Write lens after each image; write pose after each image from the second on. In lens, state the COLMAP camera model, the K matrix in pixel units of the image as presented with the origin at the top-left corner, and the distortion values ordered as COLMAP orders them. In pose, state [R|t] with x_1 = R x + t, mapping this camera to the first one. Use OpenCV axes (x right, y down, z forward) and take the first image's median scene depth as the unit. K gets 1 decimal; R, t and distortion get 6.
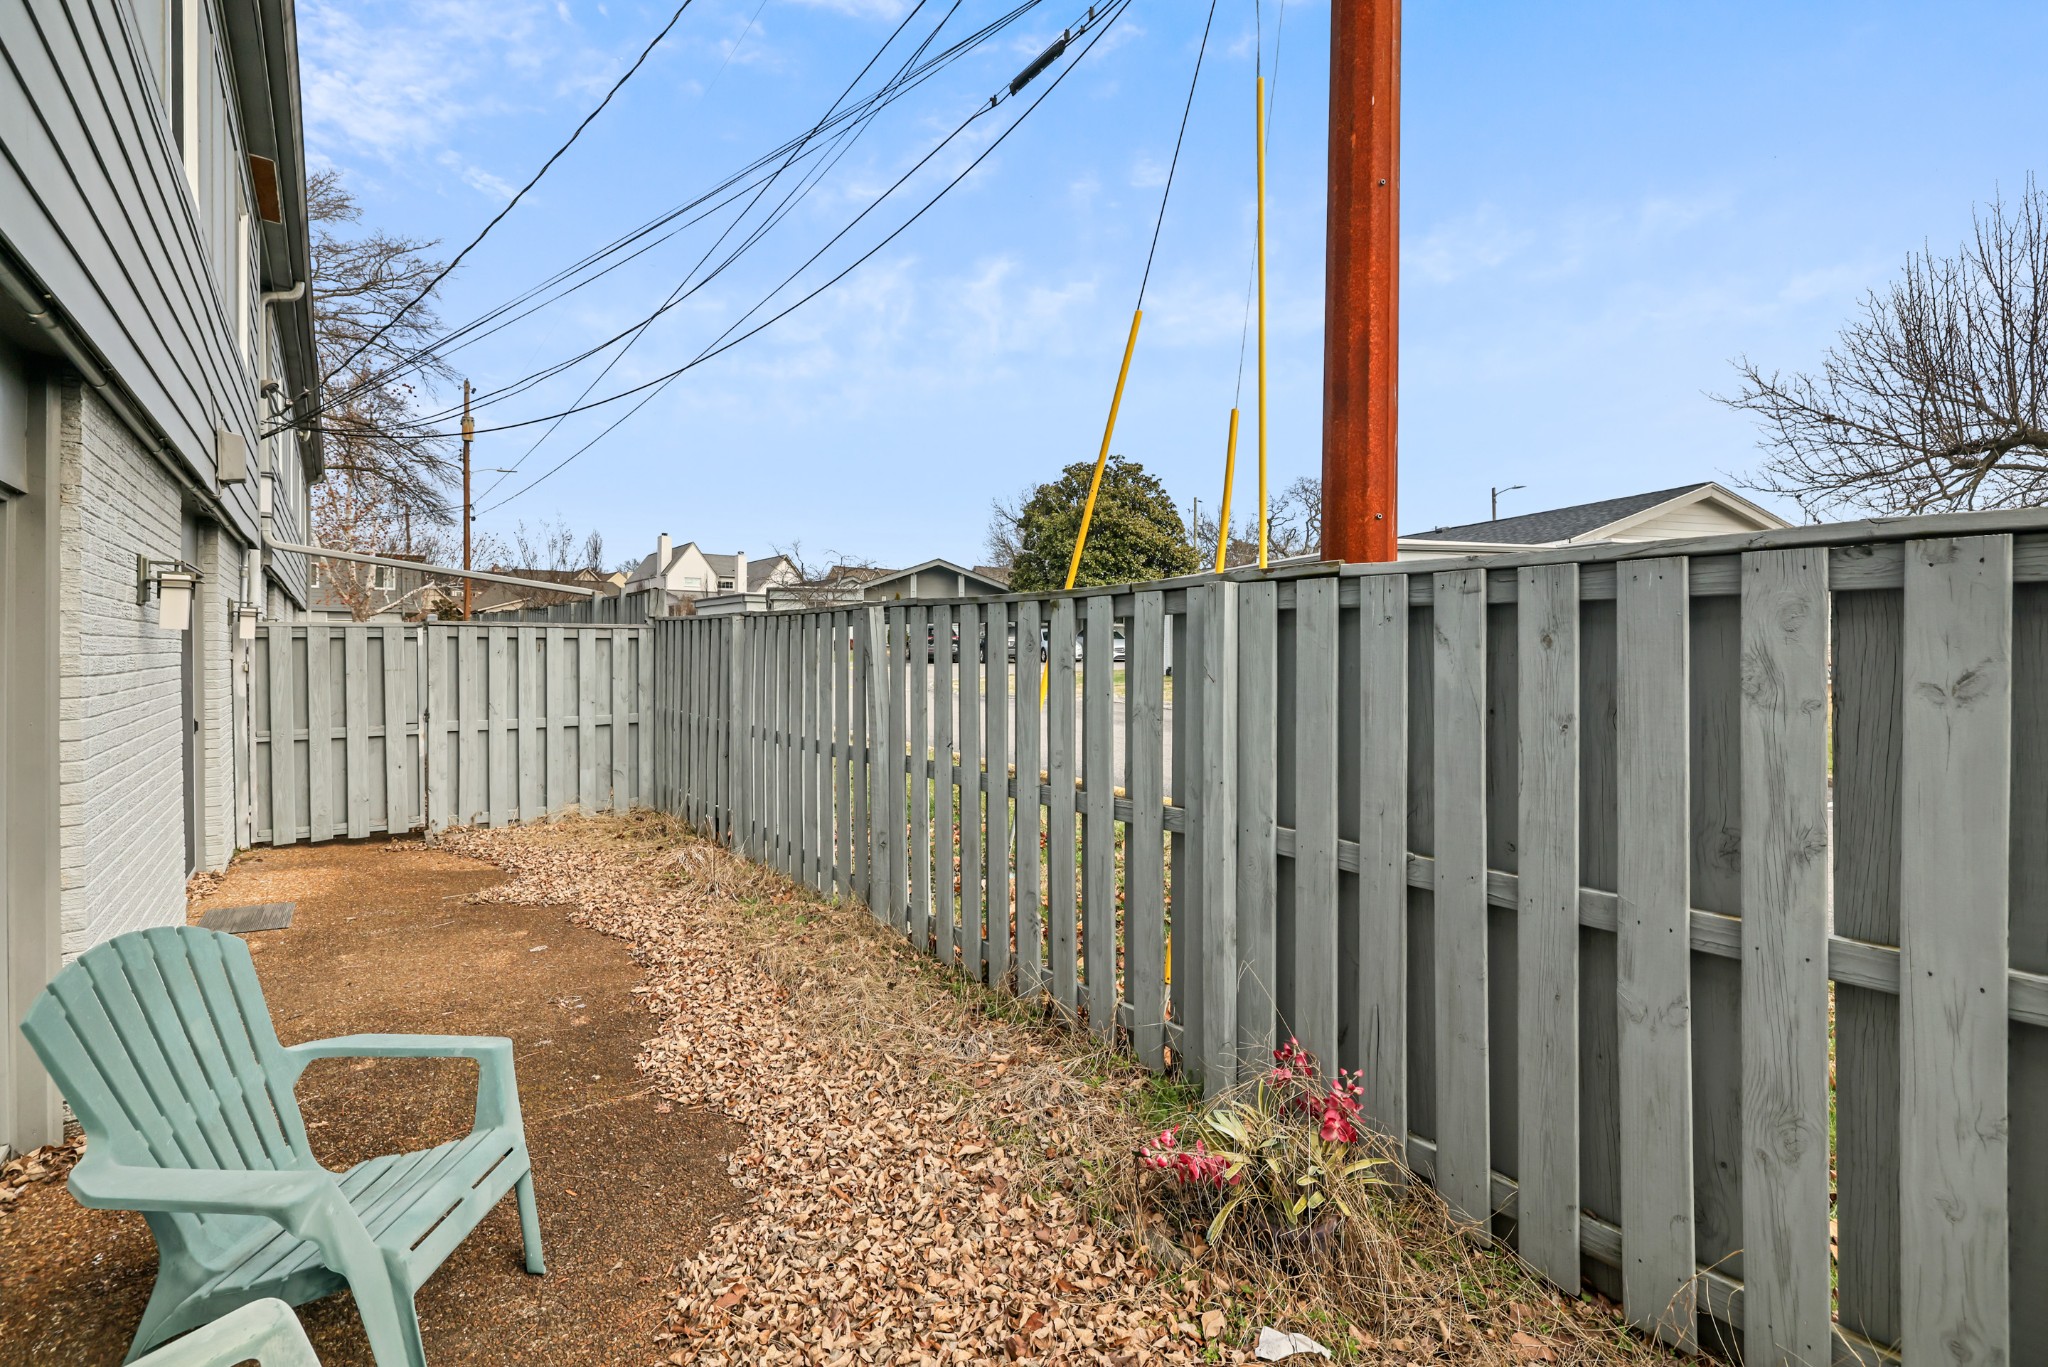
lens RADIAL K [[872.3, 0, 1005.2], [0, 872.3, 658.8], [0, 0, 1]] dist [-0.000276, 0.000325]
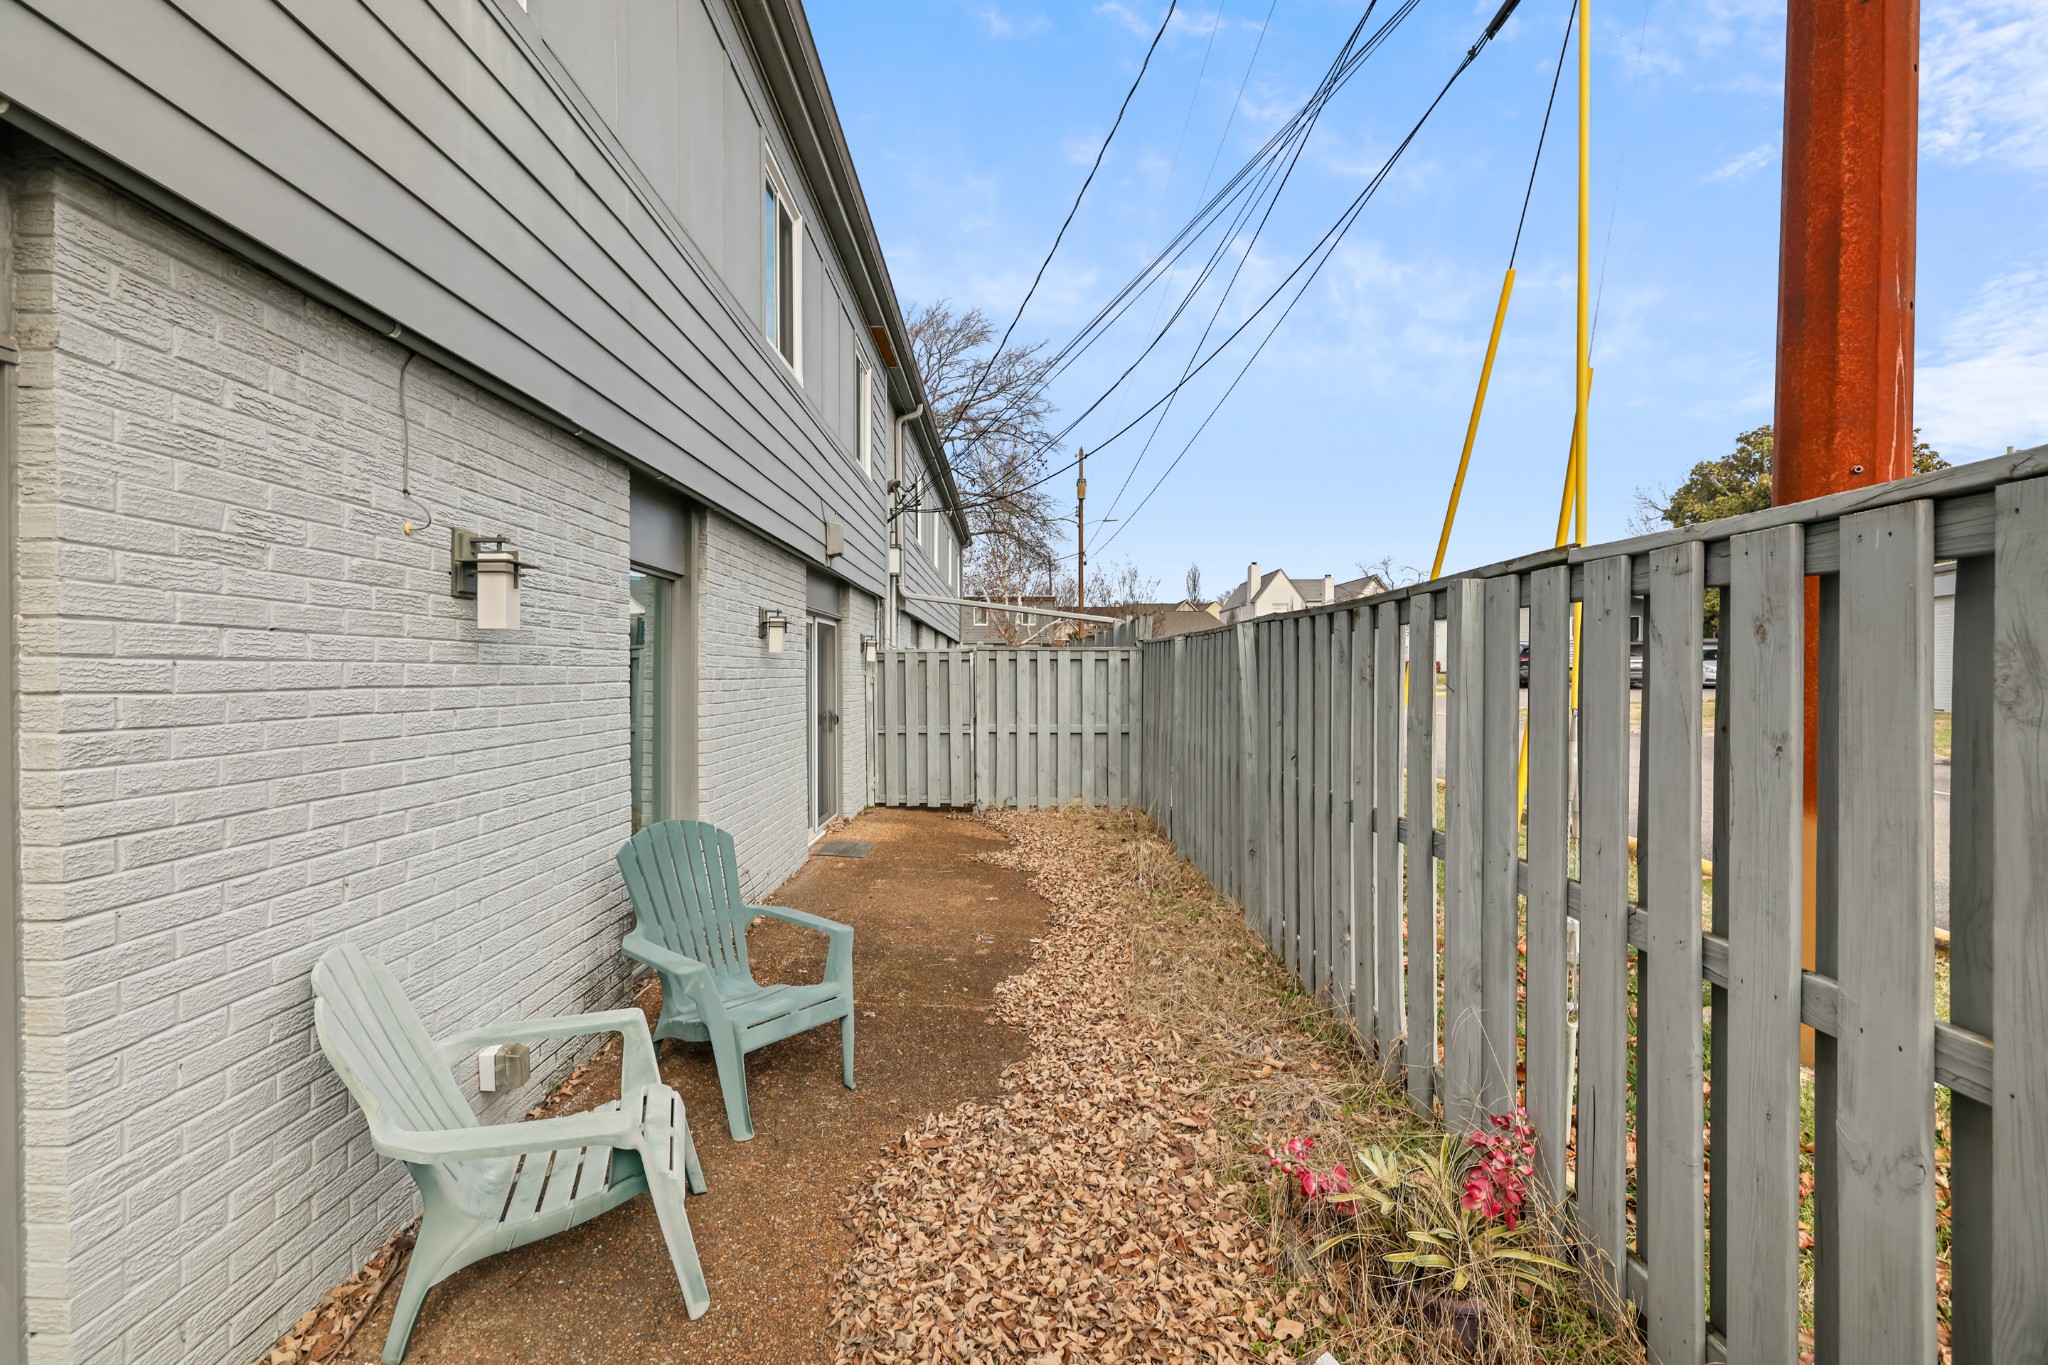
lens RADIAL K [[872.3, 0, 1019.8], [0, 872.3, 689.6], [0, 0, 1]] dist [-0.000276, 0.000325]
pose [[0.786183, 0.010829, -0.617899, 0.340460], [-0.007041, 0.999939, 0.008565, 0.015042], [0.617954, -0.002383, 0.786211, 0.018402]]
